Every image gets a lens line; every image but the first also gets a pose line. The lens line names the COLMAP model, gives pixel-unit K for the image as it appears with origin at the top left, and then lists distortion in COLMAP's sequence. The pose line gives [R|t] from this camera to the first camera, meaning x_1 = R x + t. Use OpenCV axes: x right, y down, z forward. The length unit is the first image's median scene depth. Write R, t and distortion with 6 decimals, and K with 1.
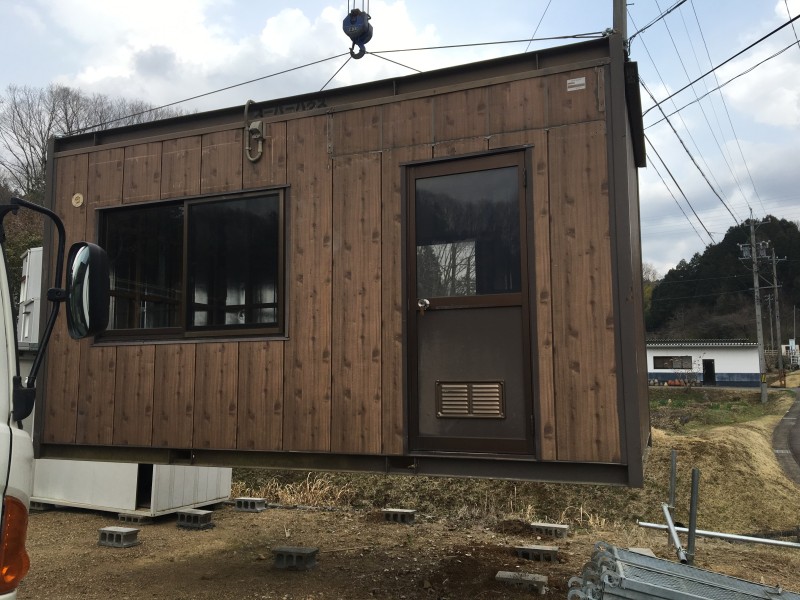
lens RADIAL K [[668.8, 0, 400.0], [0, 668.8, 300.0], [0, 0, 1]] dist [0.105921, -0.165286]
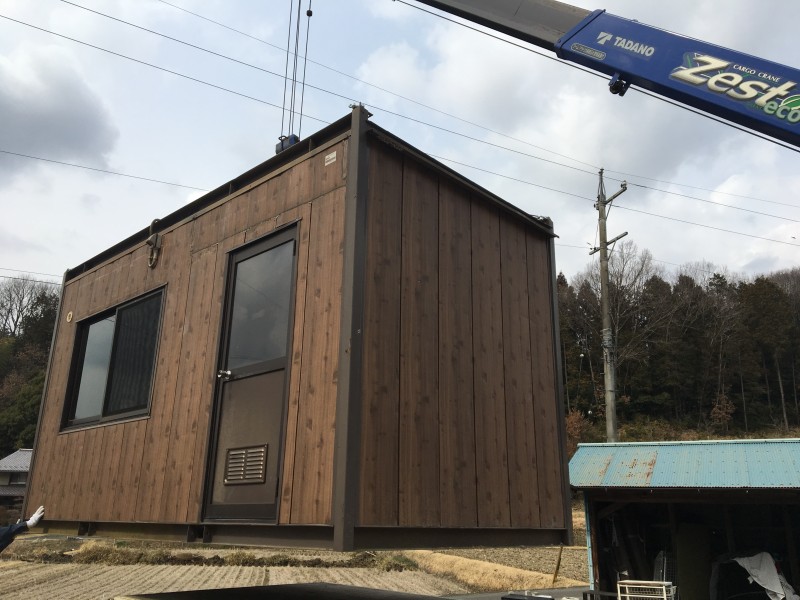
lens RADIAL K [[668.8, 0, 400.0], [0, 668.8, 300.0], [0, 0, 1]] dist [0.105921, -0.165286]
pose [[0.927966, -0.092682, -0.360955, 0.647302], [0.017221, 0.978210, -0.206901, 0.108845], [0.372266, 0.185782, 0.909342, 0.104344]]
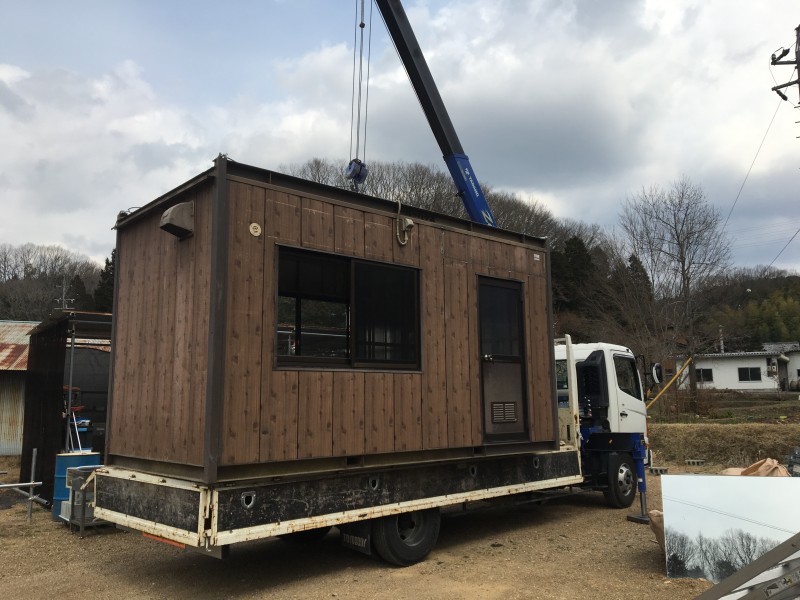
lens RADIAL K [[668.8, 0, 400.0], [0, 668.8, 300.0], [0, 0, 1]] dist [0.105921, -0.165286]
pose [[0.448153, 0.142016, 0.882604, -1.534142], [-0.085742, 0.989578, -0.115692, 0.075201], [-0.889835, -0.023829, 0.455659, 0.386803]]
